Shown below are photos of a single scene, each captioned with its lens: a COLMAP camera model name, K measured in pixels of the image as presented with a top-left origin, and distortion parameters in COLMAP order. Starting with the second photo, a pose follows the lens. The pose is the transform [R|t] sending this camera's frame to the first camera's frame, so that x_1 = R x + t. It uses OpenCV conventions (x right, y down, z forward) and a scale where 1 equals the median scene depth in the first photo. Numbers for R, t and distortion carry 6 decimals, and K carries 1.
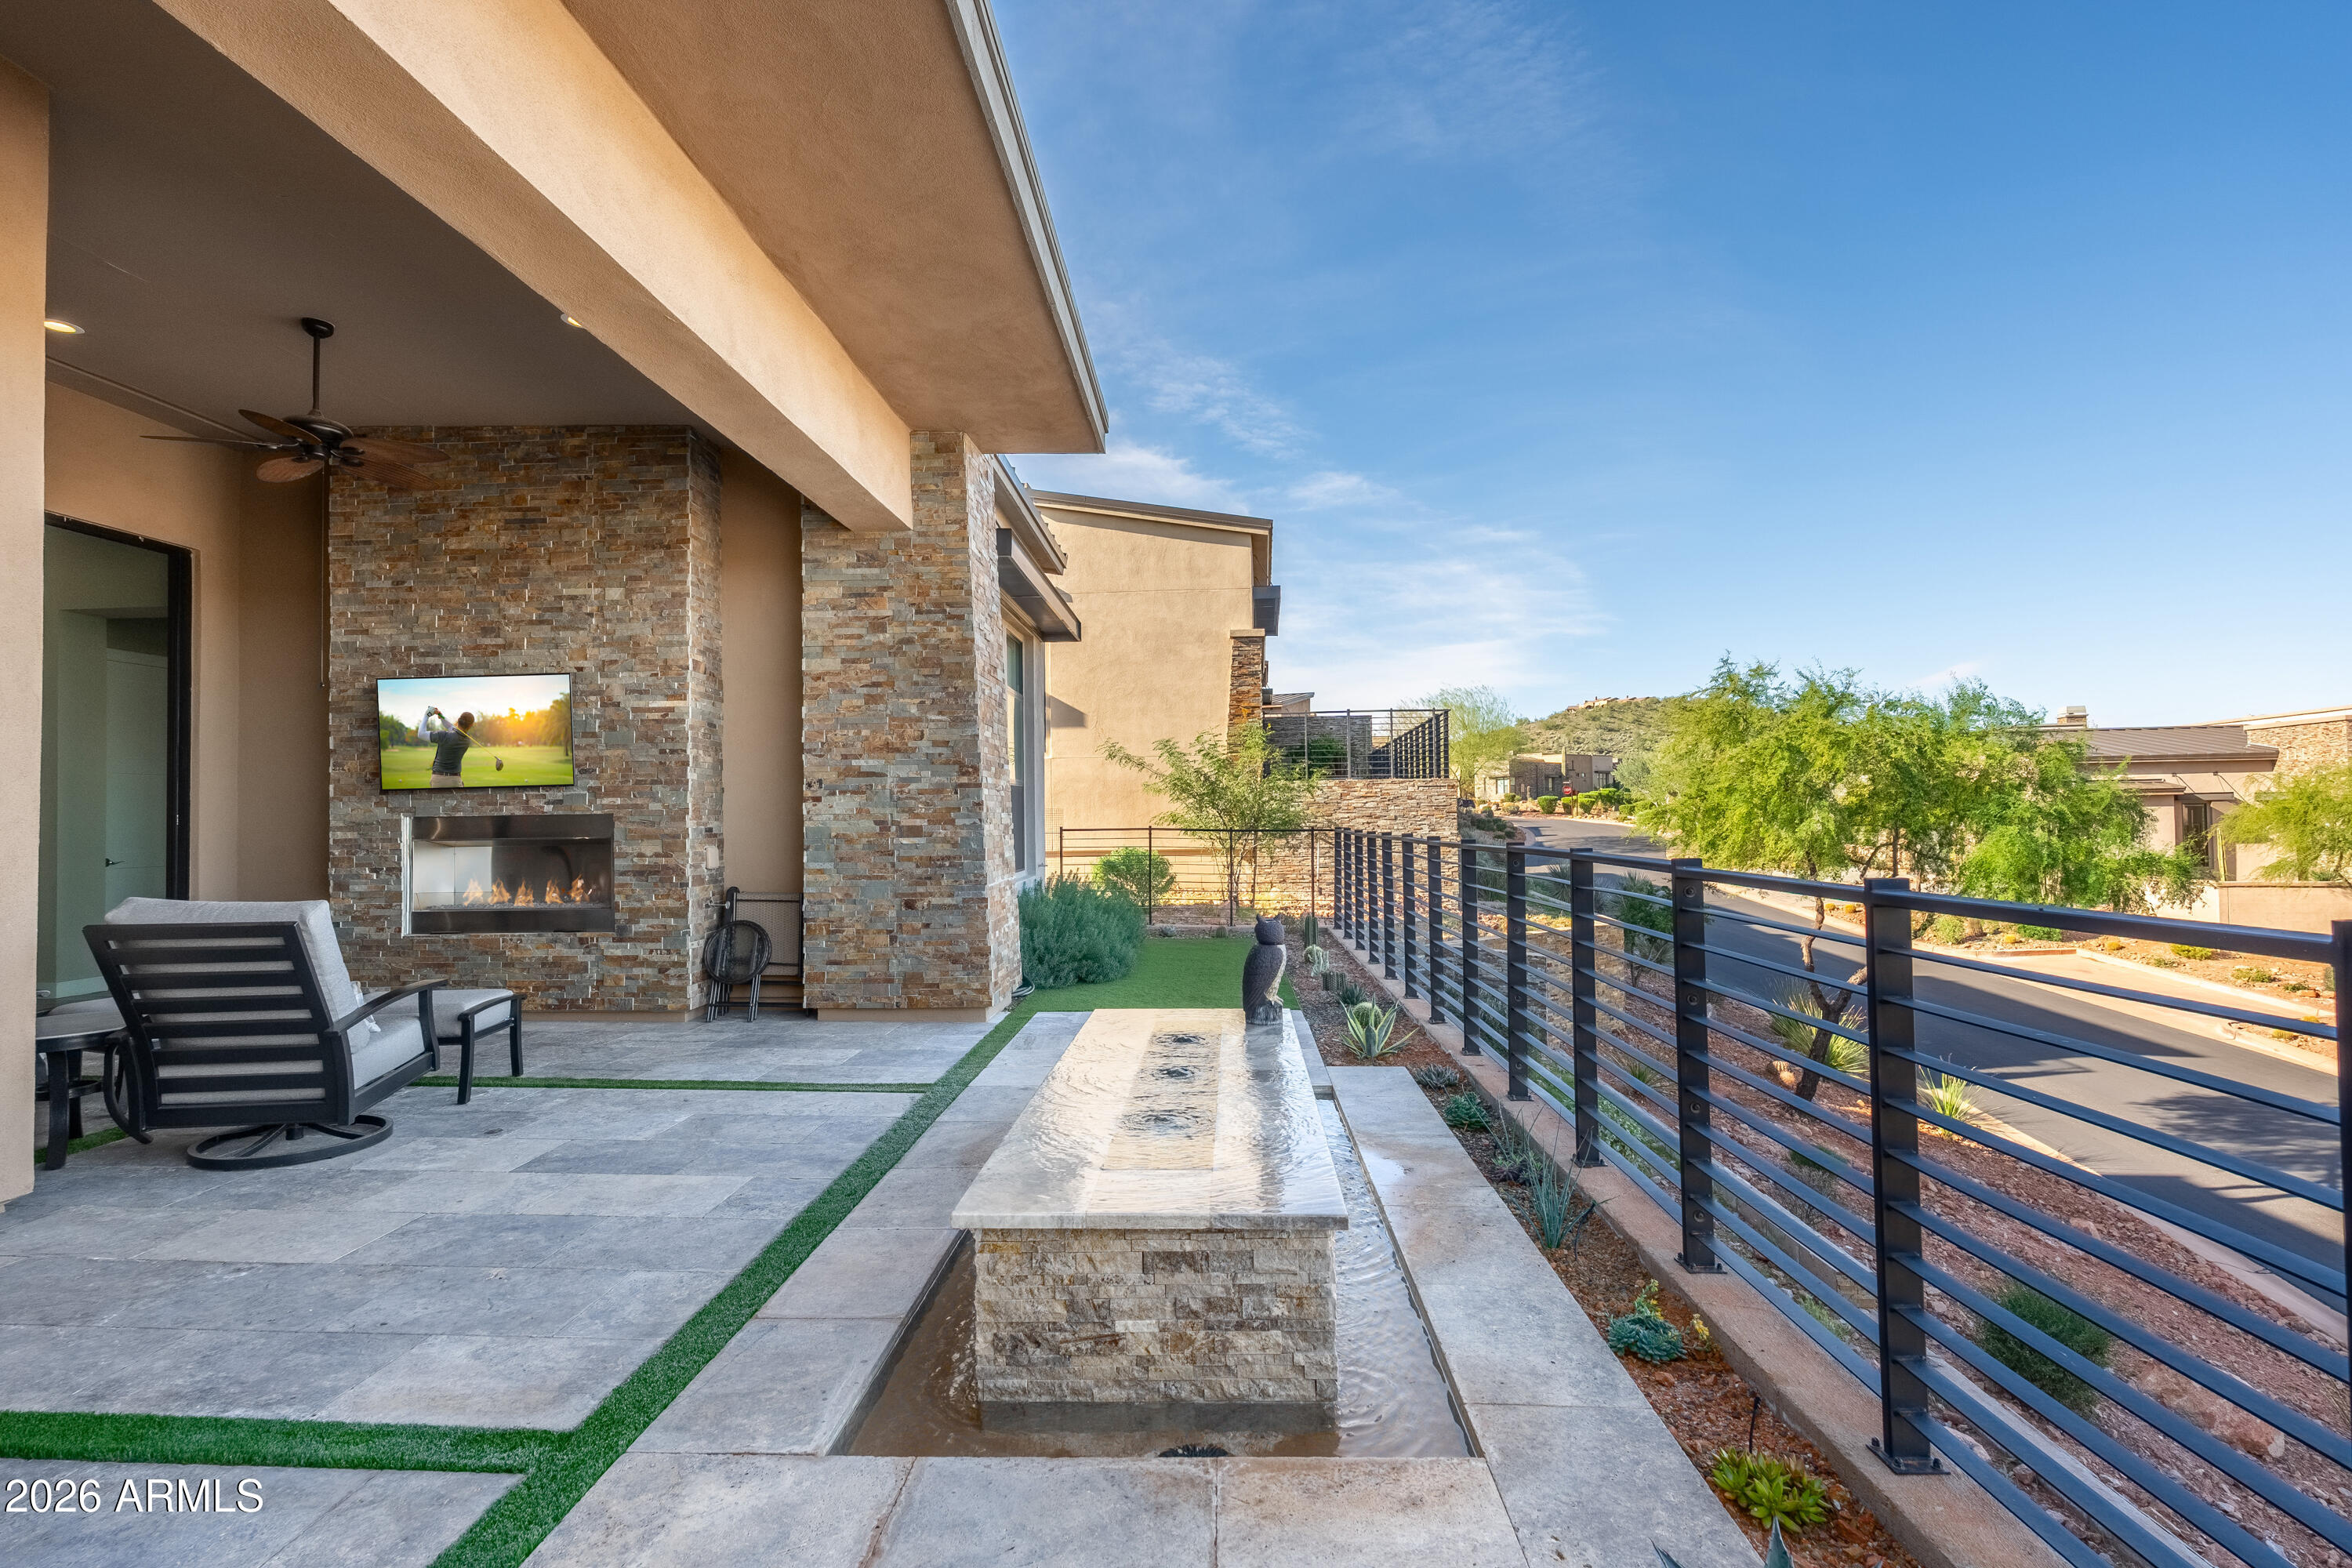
lens RADIAL K [[1126.9, 0, 1176.0], [0, 1126.9, 784.0], [0, 0, 1]] dist [-0.002017, -0.000074]
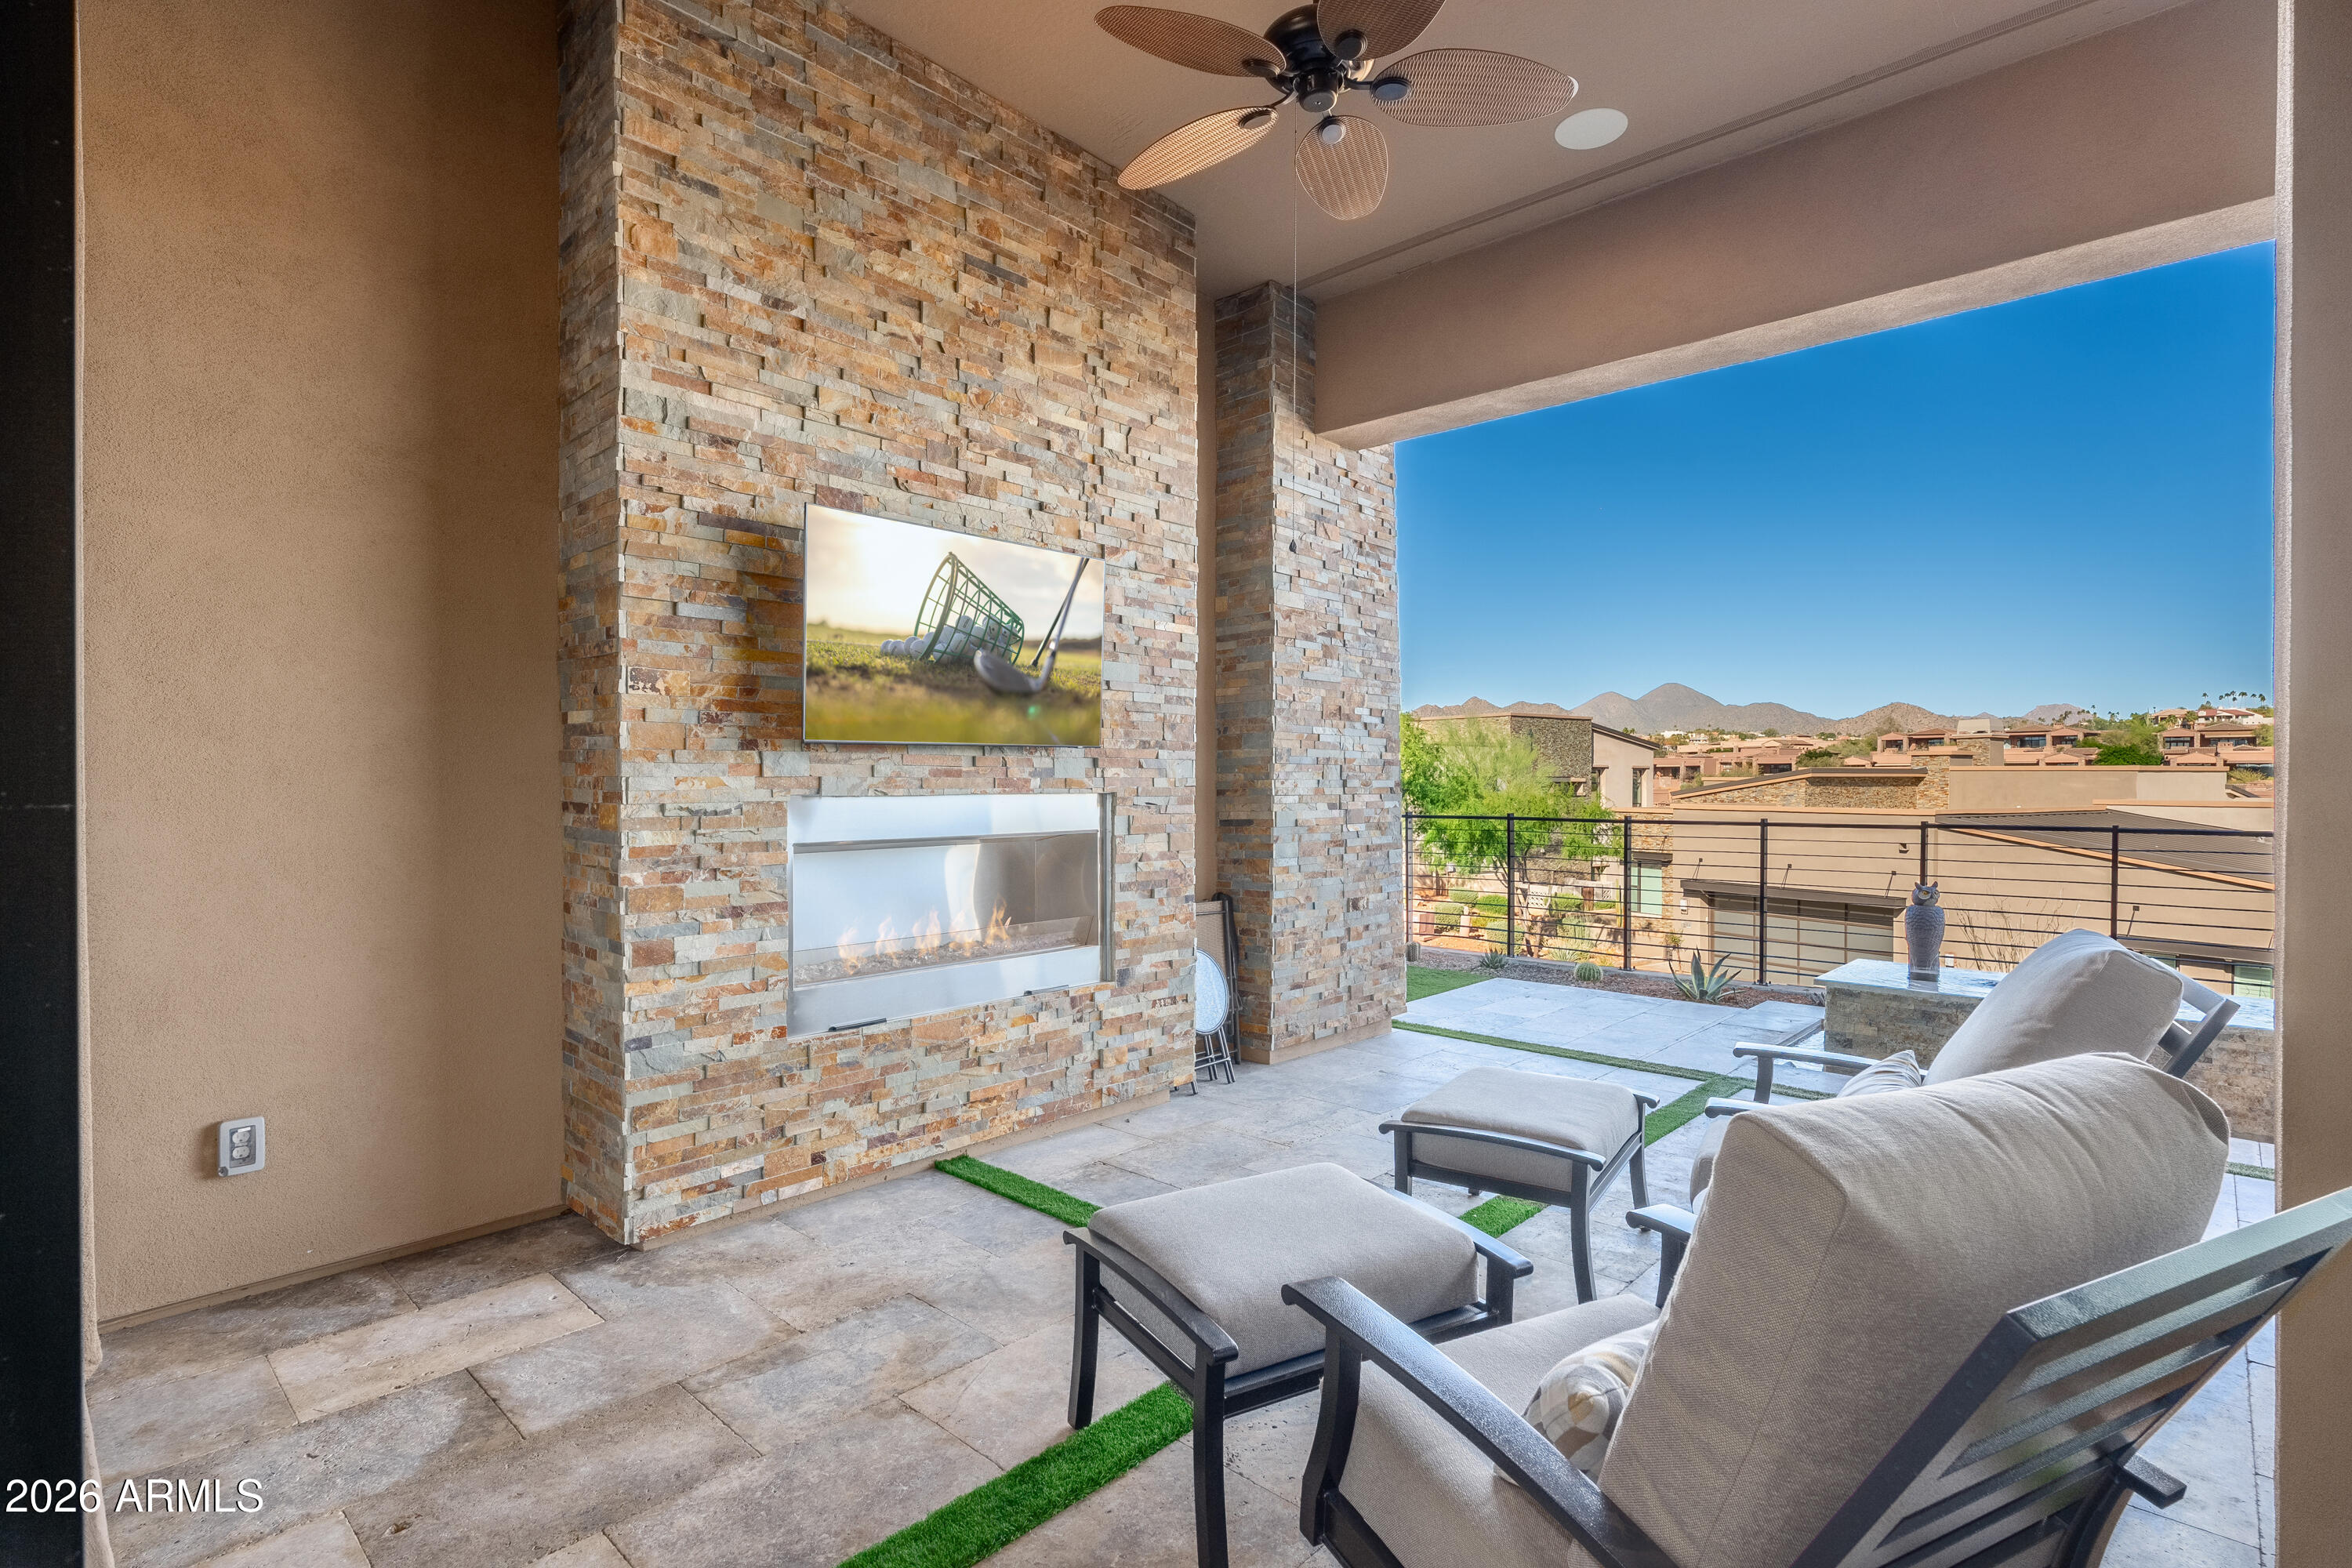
lens RADIAL K [[1126.9, 0, 1176.0], [0, 1126.9, 784.0], [0, 0, 1]] dist [-0.002017, -0.000074]
pose [[0.648260, 0.011719, 0.761329, -0.947217], [-0.030868, 0.999464, 0.010898, 0.013447], [-0.760793, -0.030566, 0.648274, 0.562561]]
